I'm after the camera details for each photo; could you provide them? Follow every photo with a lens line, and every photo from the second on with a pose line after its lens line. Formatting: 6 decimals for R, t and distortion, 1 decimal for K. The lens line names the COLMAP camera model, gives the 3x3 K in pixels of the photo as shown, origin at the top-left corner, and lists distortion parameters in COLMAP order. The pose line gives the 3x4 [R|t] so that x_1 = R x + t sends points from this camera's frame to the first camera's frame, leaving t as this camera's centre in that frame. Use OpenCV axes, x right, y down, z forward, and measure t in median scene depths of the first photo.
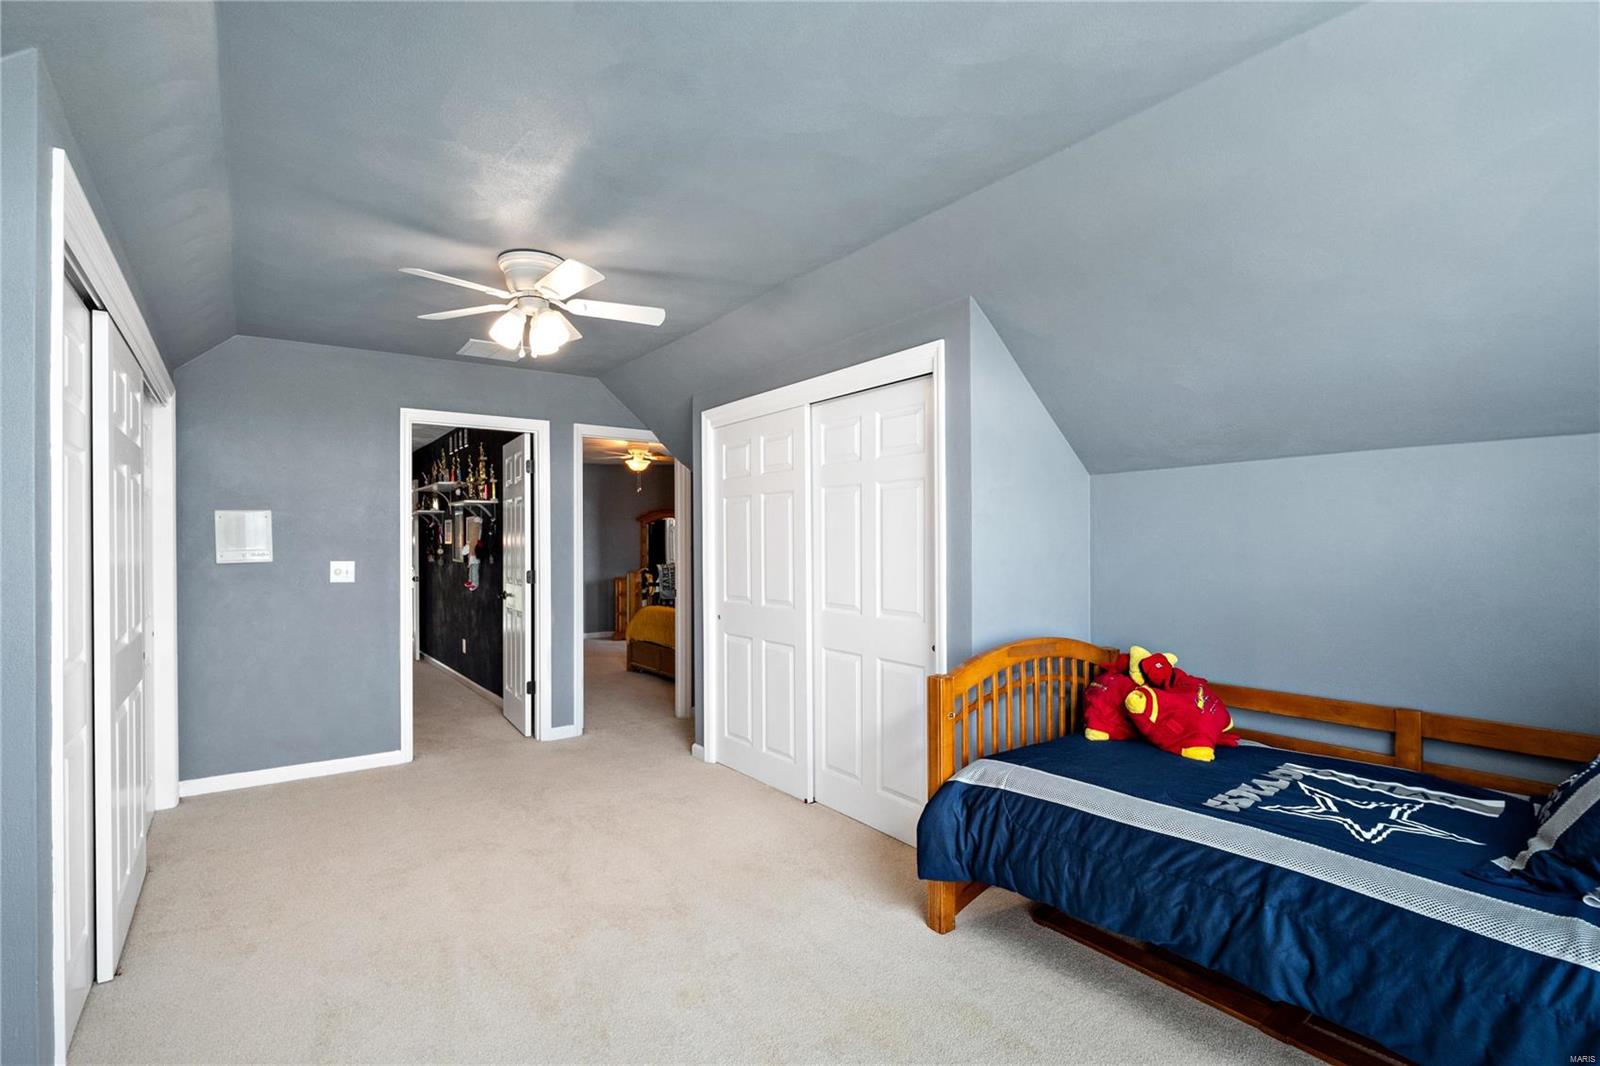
lens RADIAL K [[754.0, 0, 795.9], [0, 754.0, 549.8], [0, 0, 1]] dist [-0.018454, -0.000178]
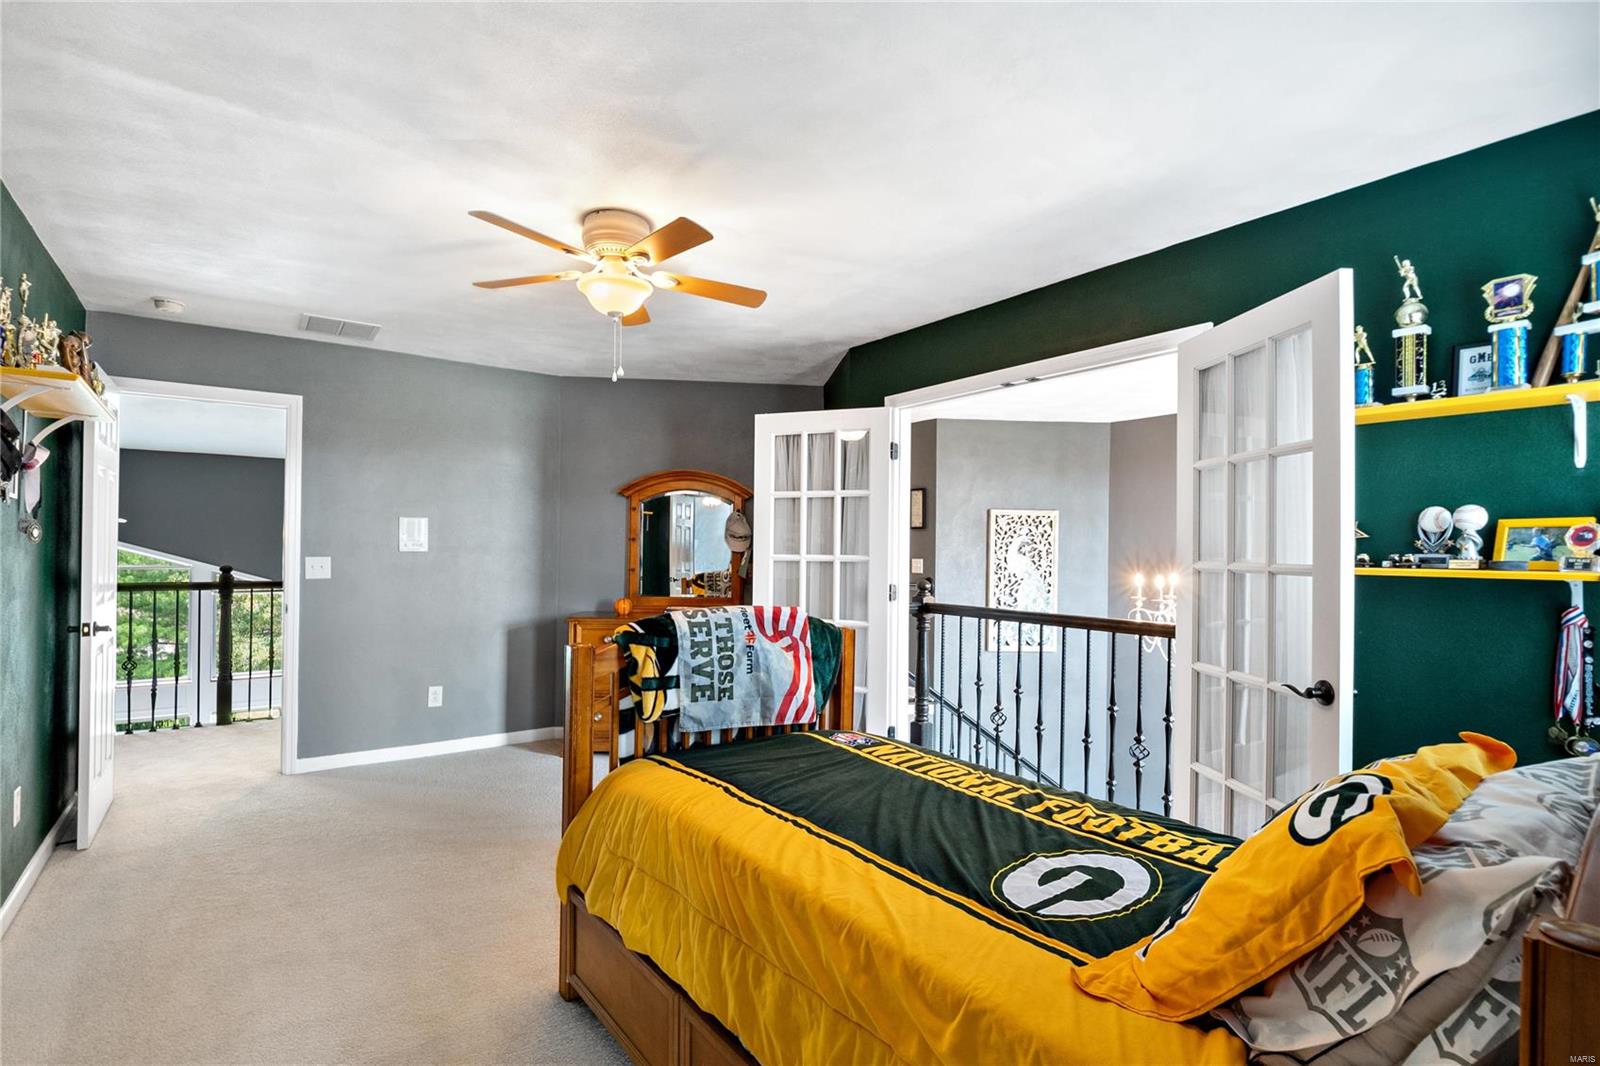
lens RADIAL K [[754.0, 0, 795.9], [0, 754.0, 549.8], [0, 0, 1]] dist [-0.018454, -0.000178]
pose [[0.999799, 0.016800, 0.010918, -0.140526], [-0.016761, 0.999853, -0.003691, -0.004535], [-0.010978, 0.003507, 0.999934, 0.710376]]
